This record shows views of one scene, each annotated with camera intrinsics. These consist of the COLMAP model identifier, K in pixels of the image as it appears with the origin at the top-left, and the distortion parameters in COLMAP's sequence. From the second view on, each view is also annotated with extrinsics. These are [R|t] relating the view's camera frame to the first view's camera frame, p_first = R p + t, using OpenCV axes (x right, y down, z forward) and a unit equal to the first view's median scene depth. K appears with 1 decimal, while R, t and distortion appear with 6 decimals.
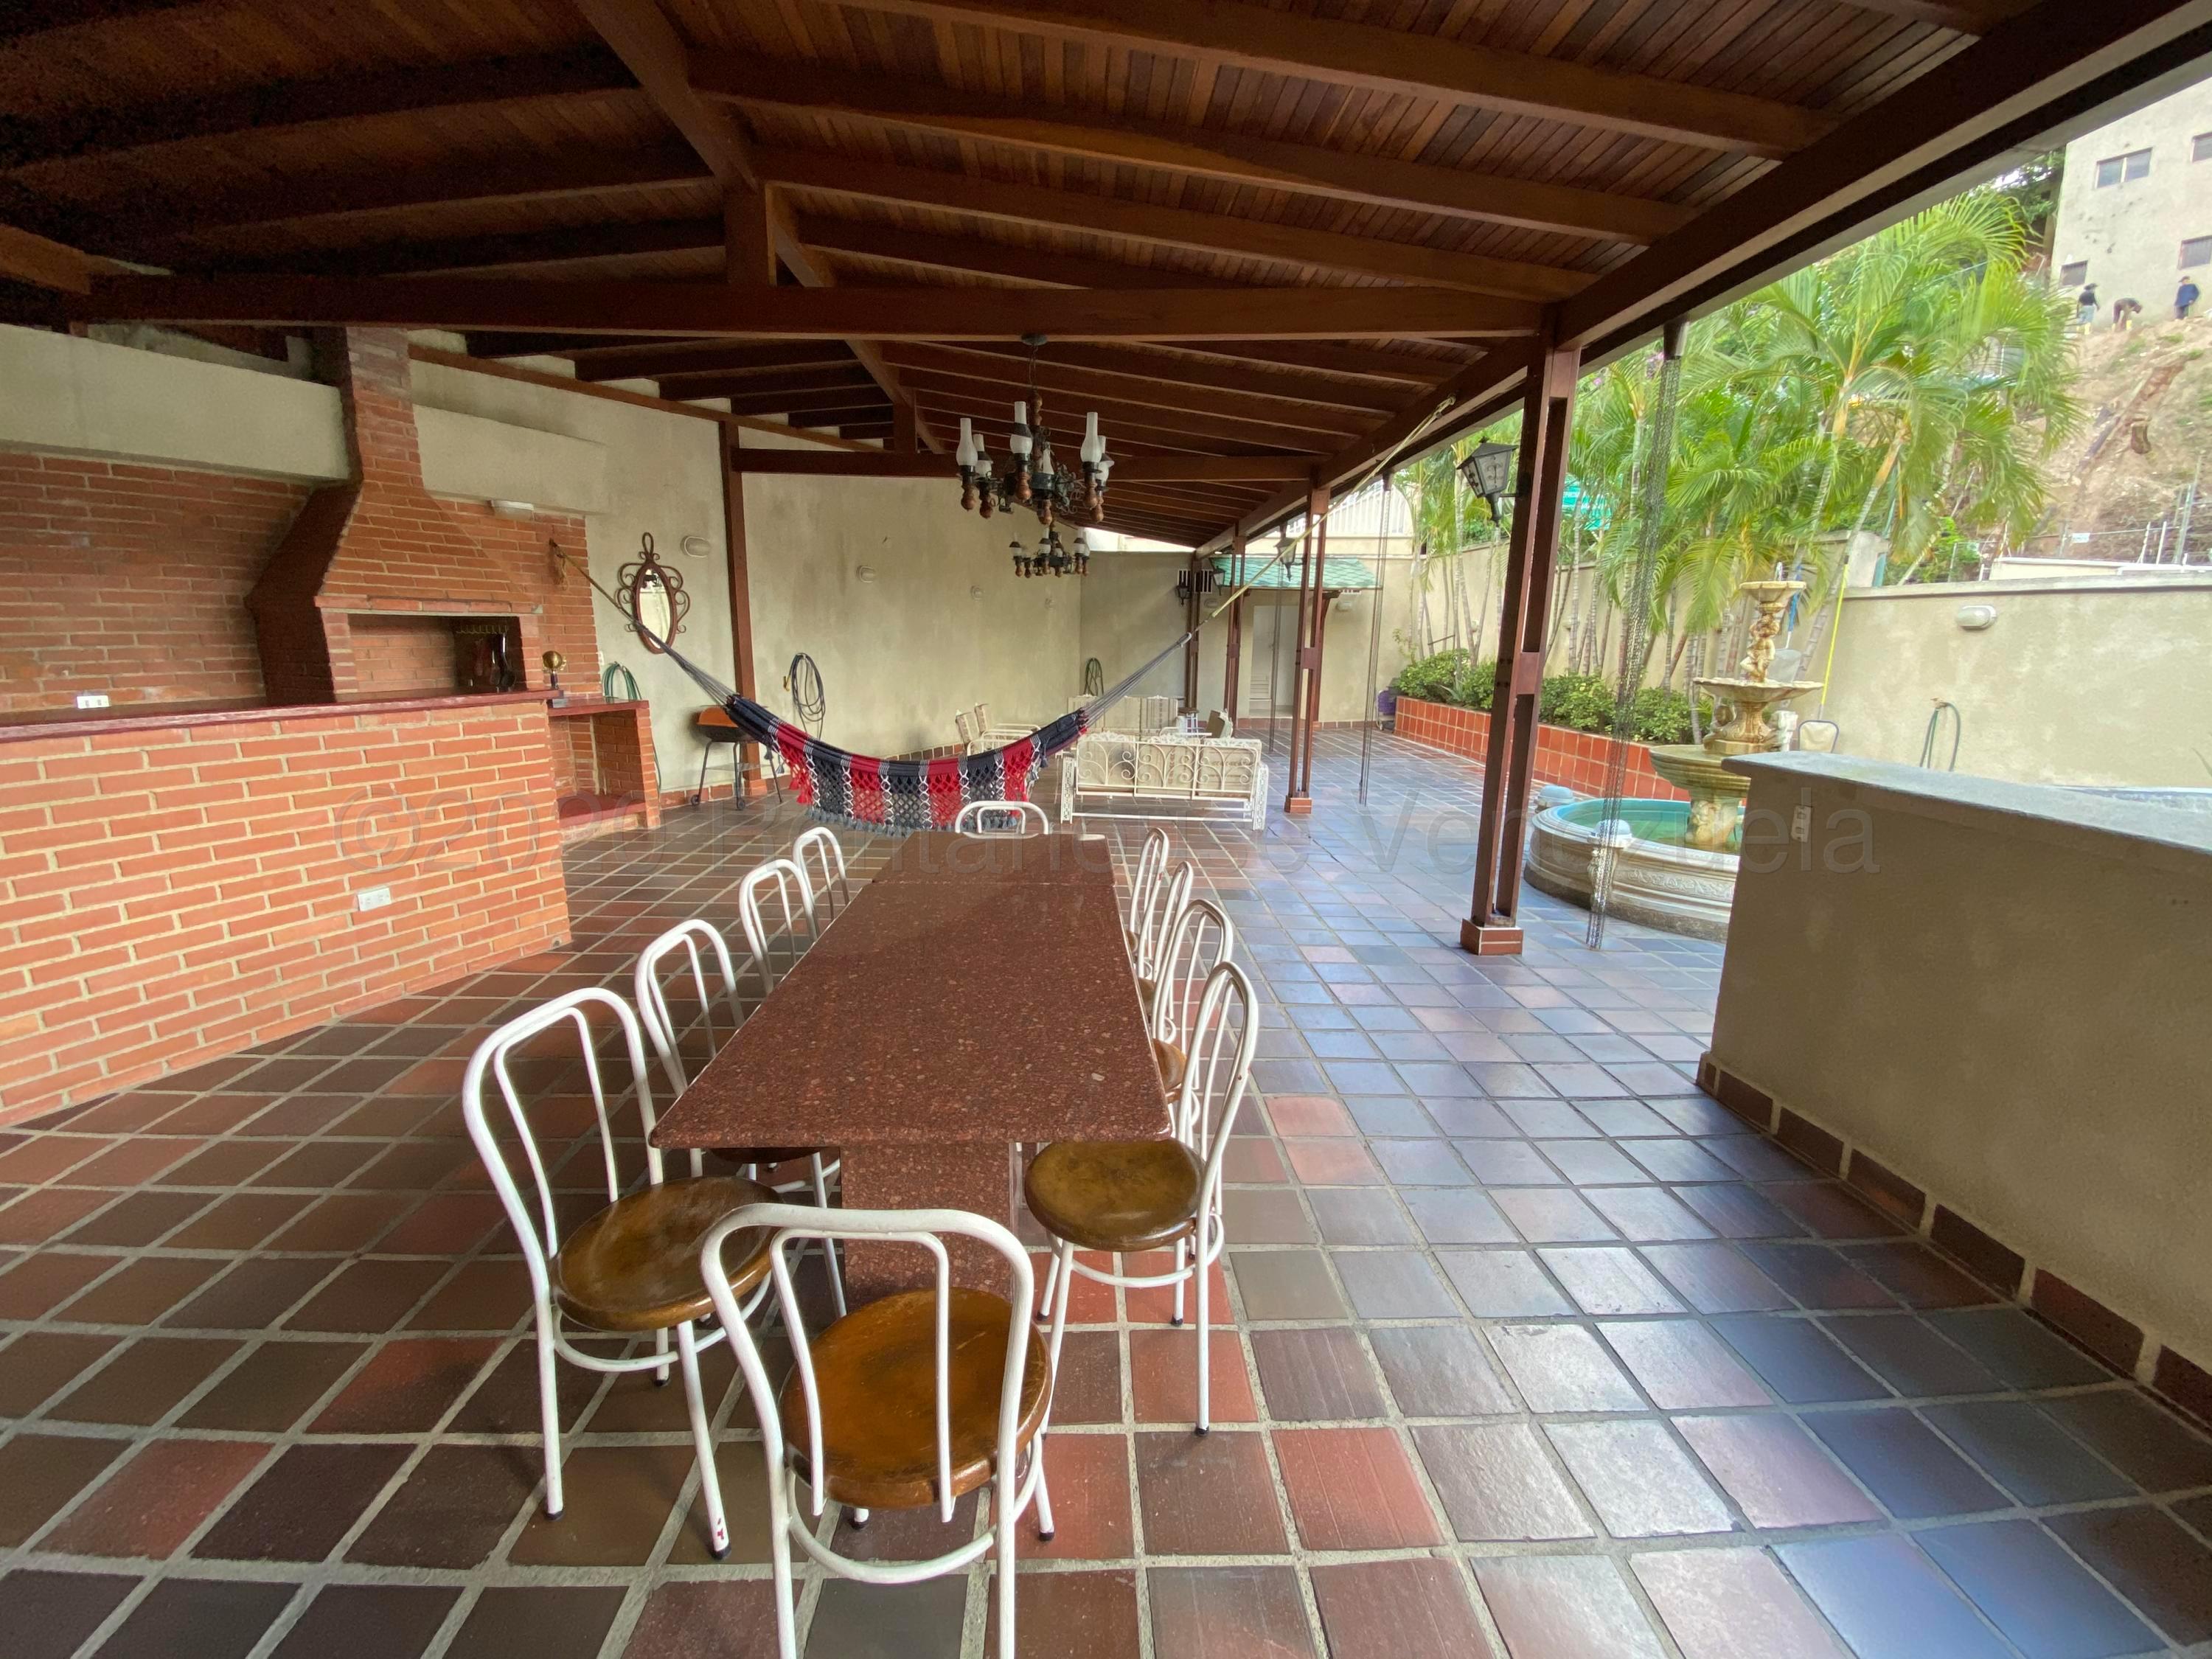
lens RADIAL K [[889.4, 0, 1106.2], [0, 889.4, 826.6], [0, 0, 1]] dist [0.035587, -0.027446]
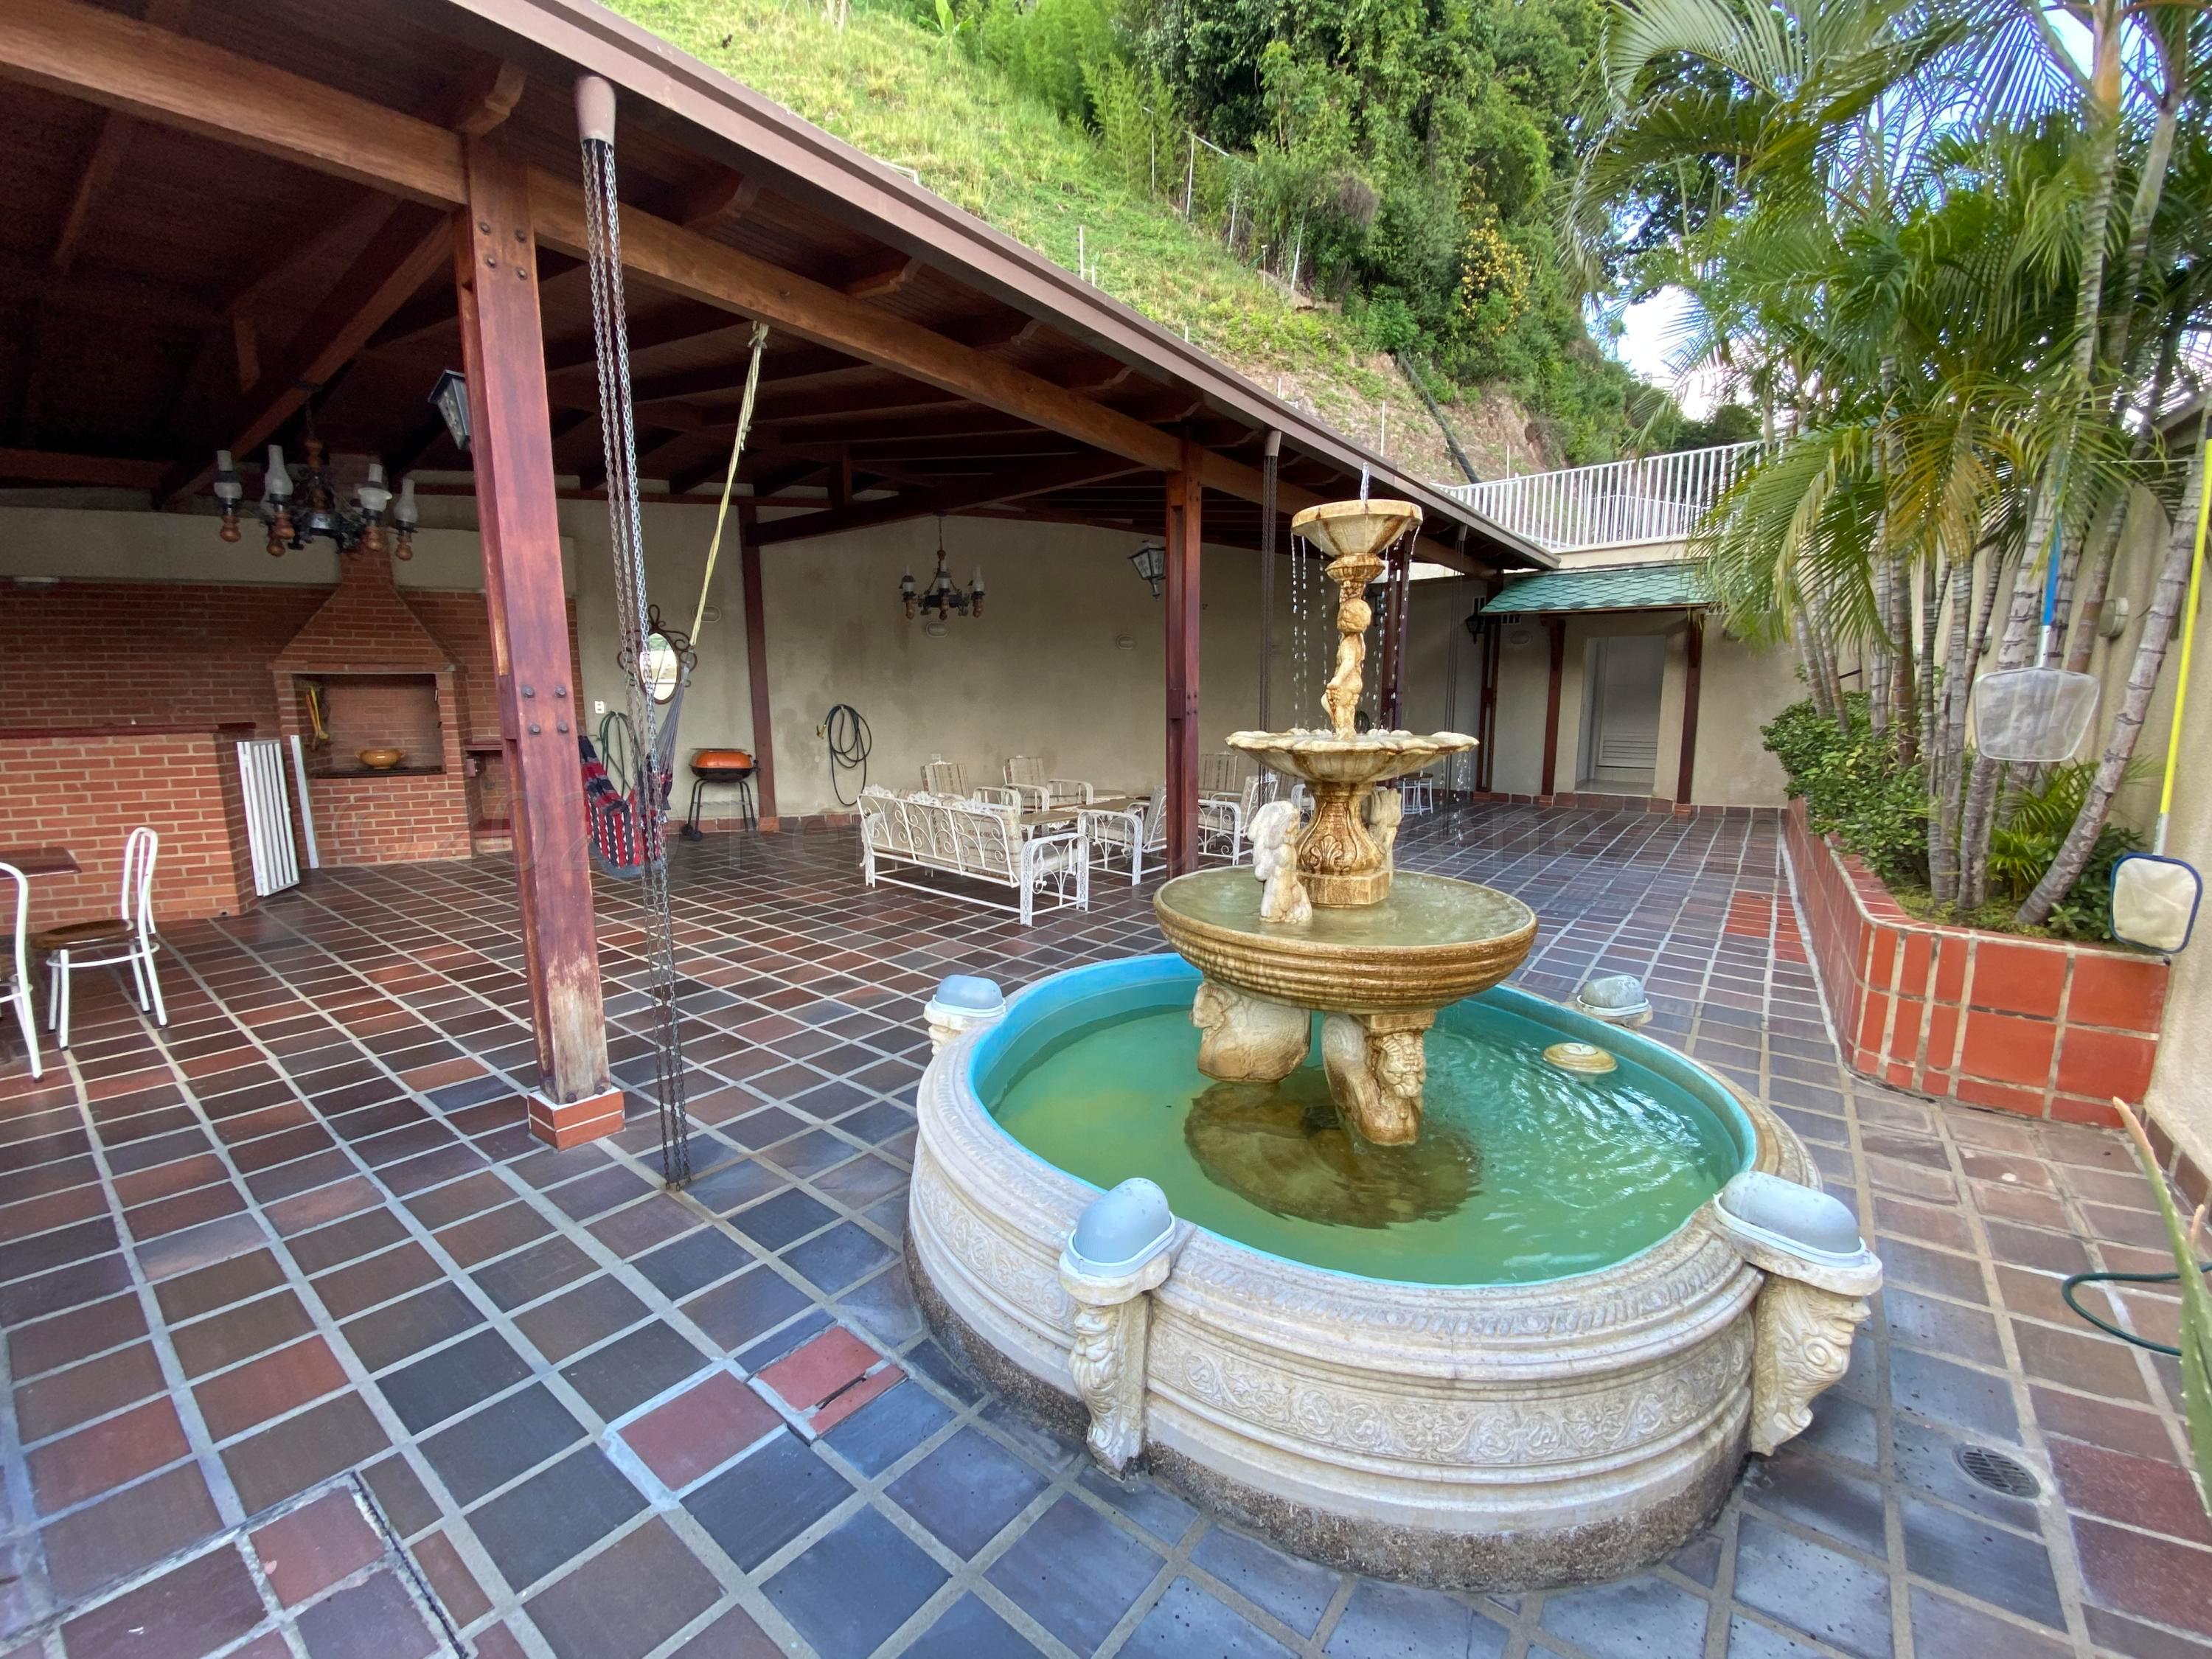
lens RADIAL K [[889.4, 0, 1106.2], [0, 889.4, 826.6], [0, 0, 1]] dist [0.035587, -0.027446]
pose [[0.771132, 0.077841, -0.631899, 0.691223], [-0.119889, 0.992496, -0.024043, -0.068886], [0.625286, 0.094298, 0.774678, 0.436517]]
